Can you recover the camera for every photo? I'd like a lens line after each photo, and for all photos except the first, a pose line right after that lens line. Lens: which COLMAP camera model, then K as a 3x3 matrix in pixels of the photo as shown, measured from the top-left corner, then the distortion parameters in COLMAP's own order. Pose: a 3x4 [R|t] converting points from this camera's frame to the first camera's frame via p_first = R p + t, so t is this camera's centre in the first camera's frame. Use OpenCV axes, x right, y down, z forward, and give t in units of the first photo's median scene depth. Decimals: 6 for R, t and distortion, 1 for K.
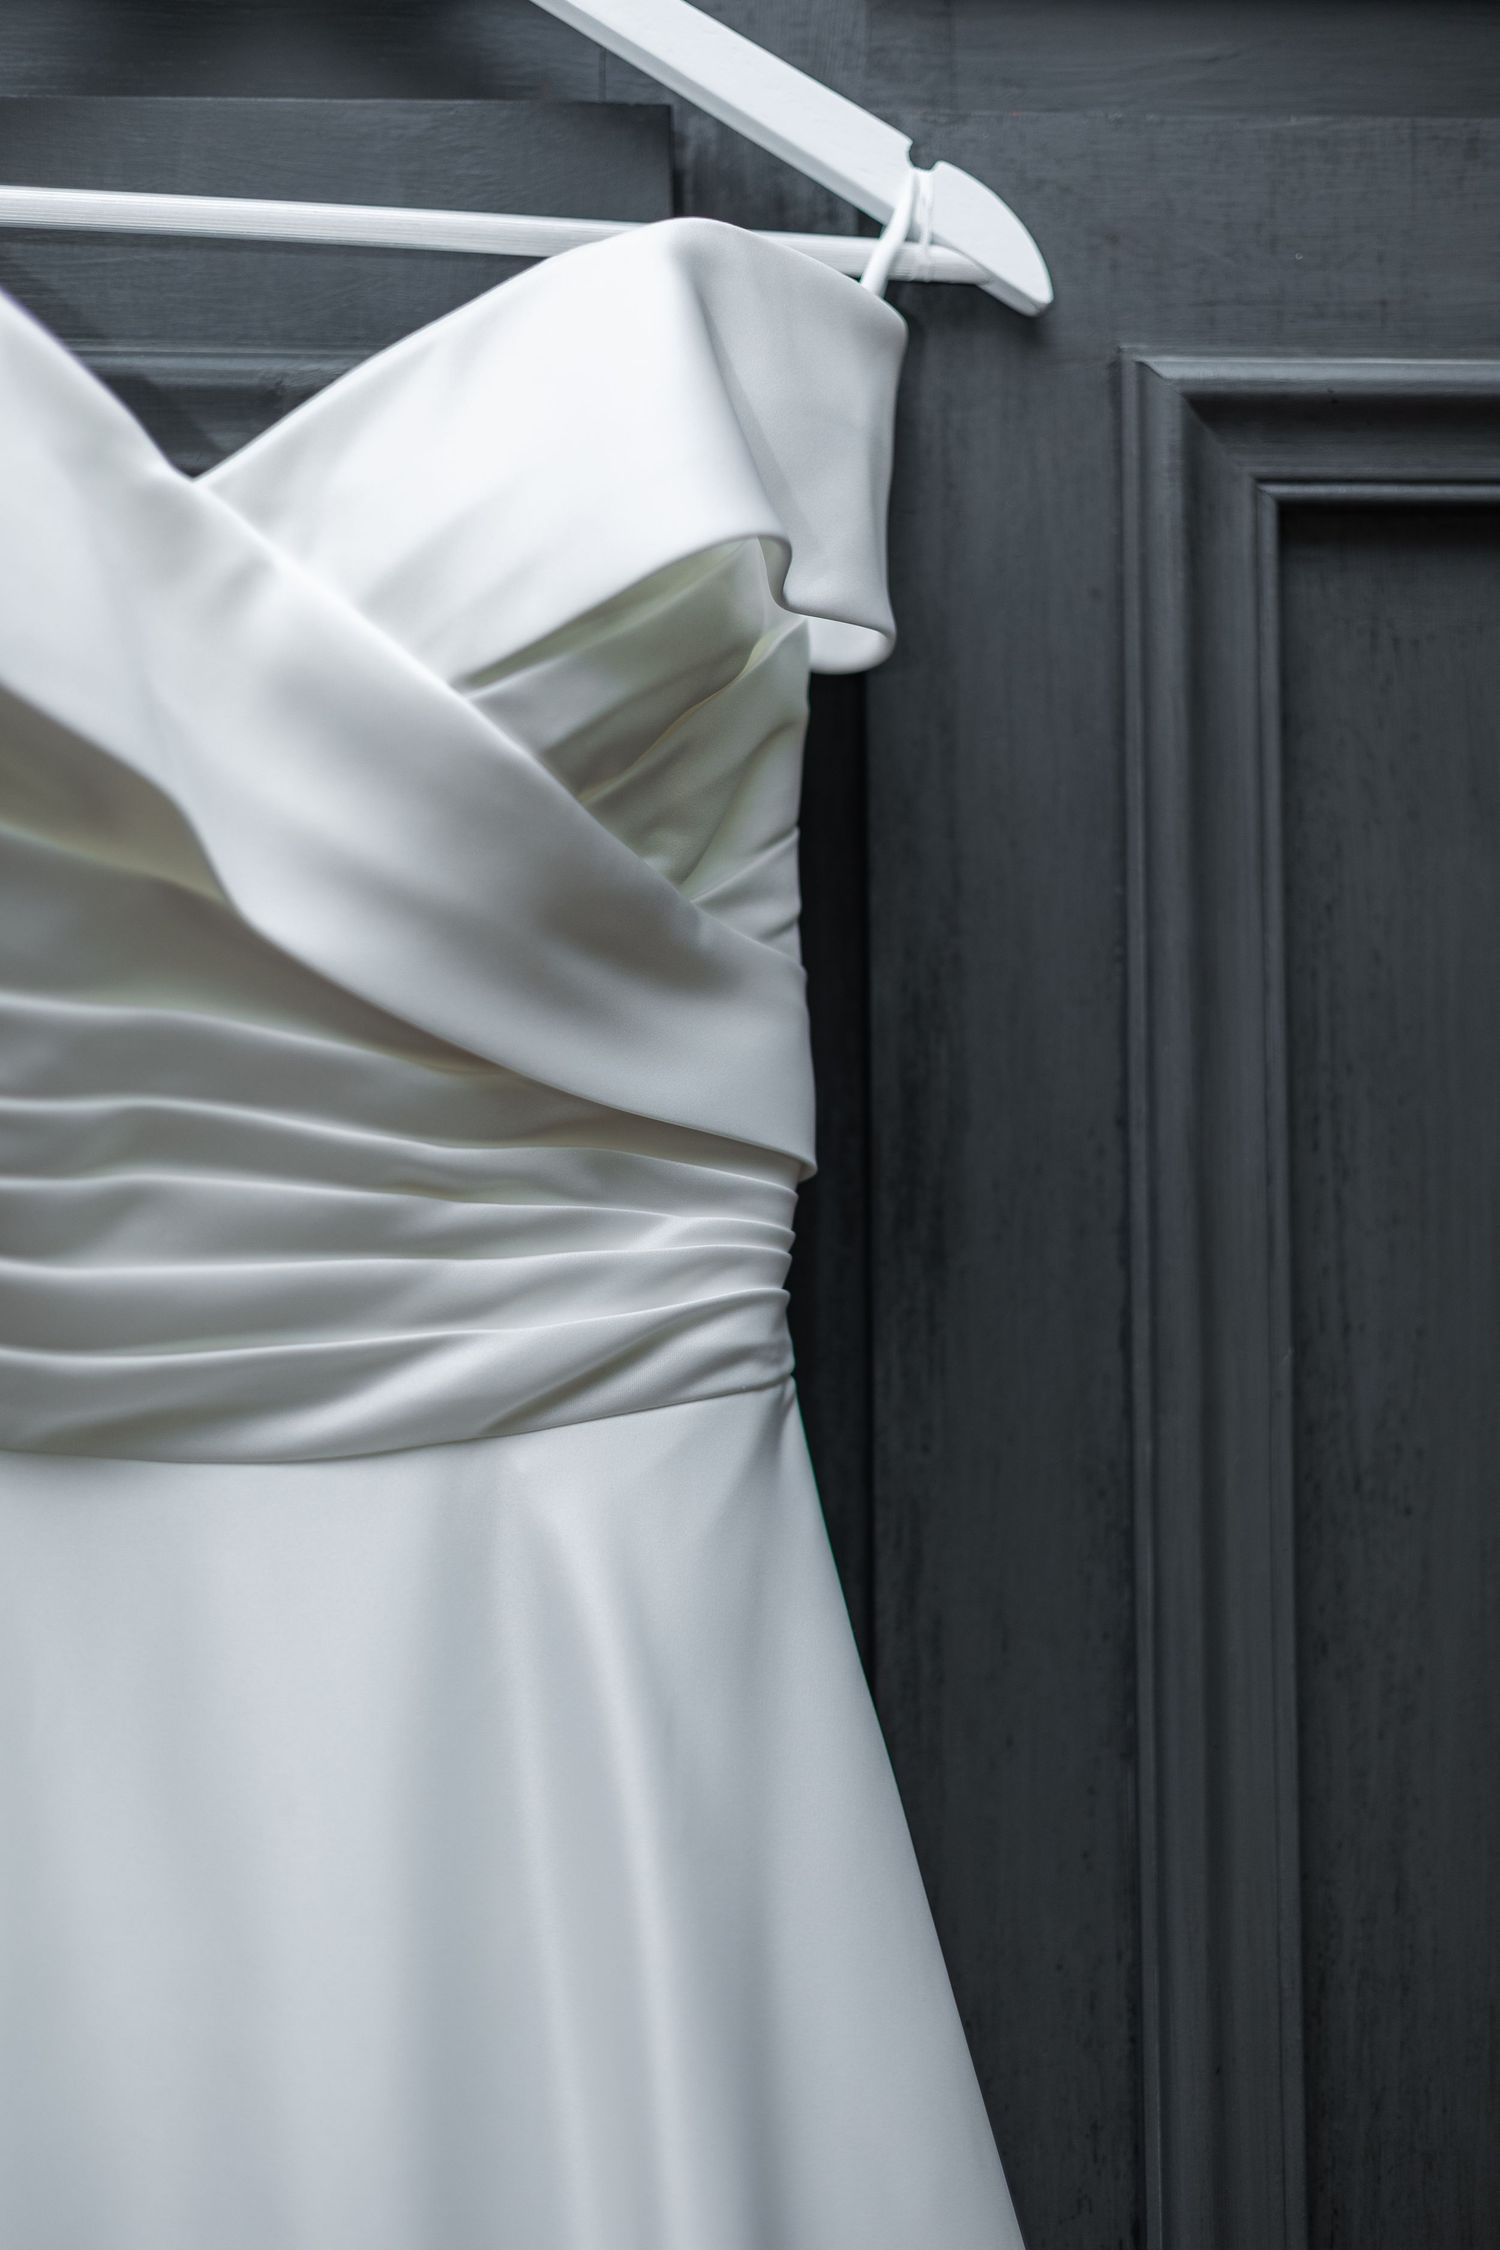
lens RADIAL K [[3069.6, 0, 750.0], [0, 3069.6, 1125.0], [0, 0, 1]] dist [0.027273, -0.001095]
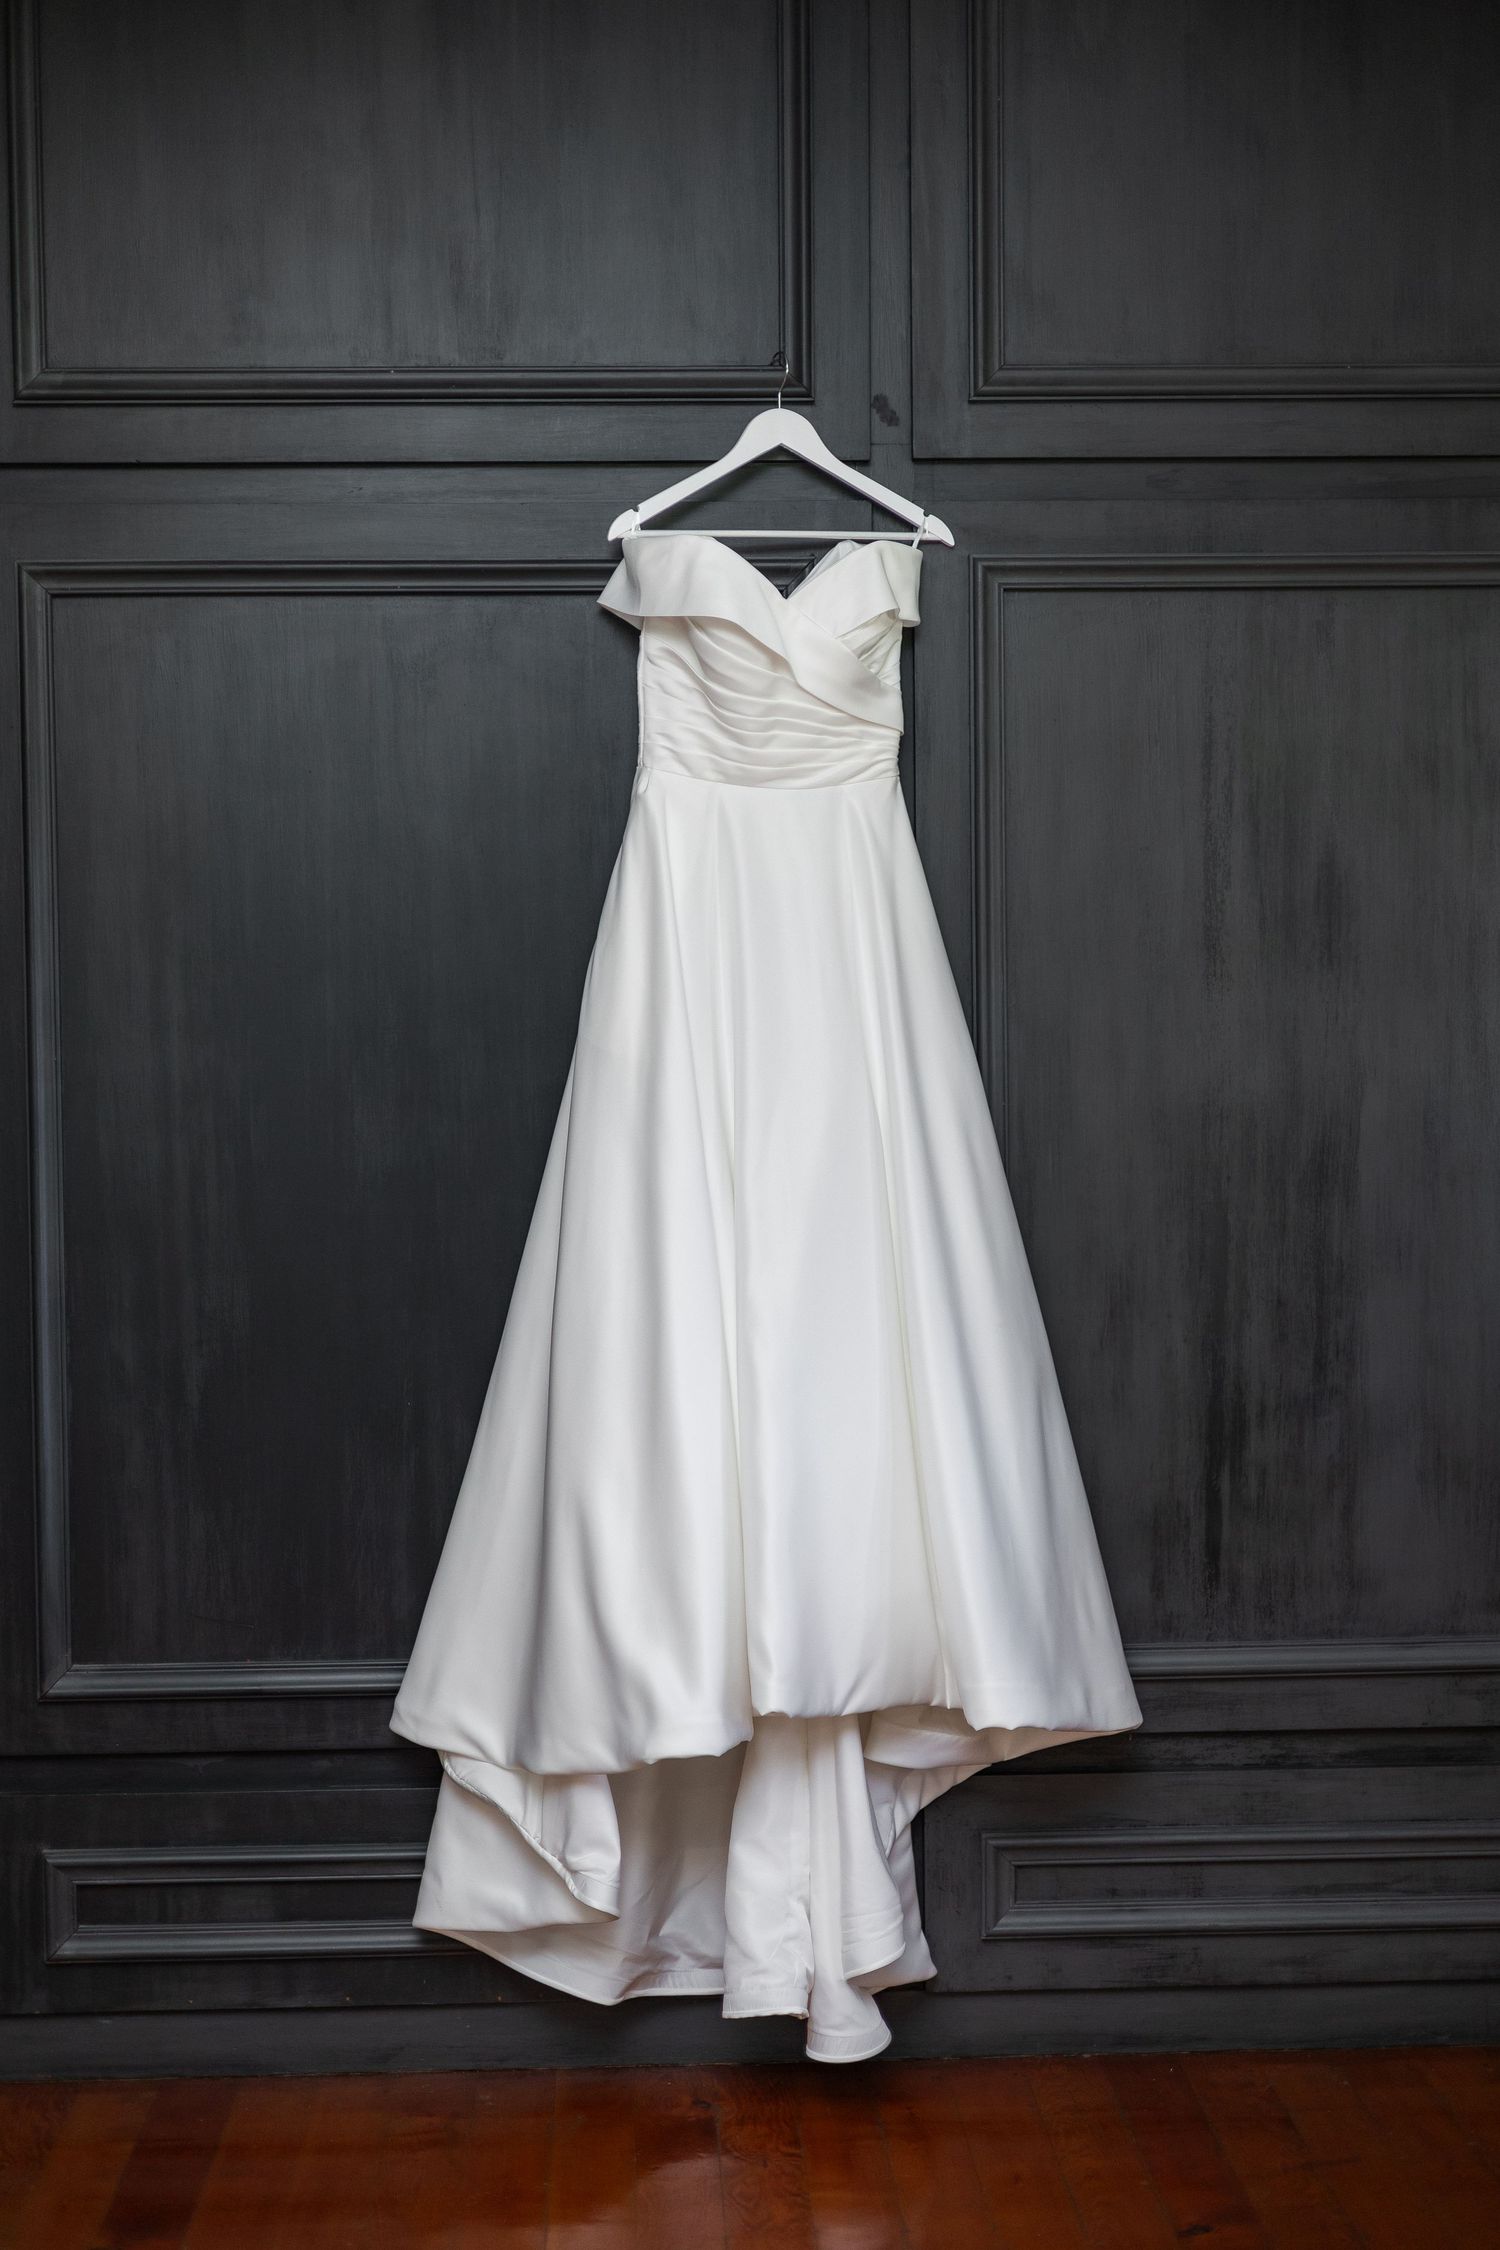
lens RADIAL K [[3244.4, 0, 750.0], [0, 3244.4, 1125.0], [0, 0, 1]] dist [-0.015771, 0.143482]
pose [[0.999768, -0.001263, -0.021491, -0.113189], [0.003501, 0.994527, 0.104425, 0.096627], [0.021242, -0.104476, 0.994301, -4.217565]]
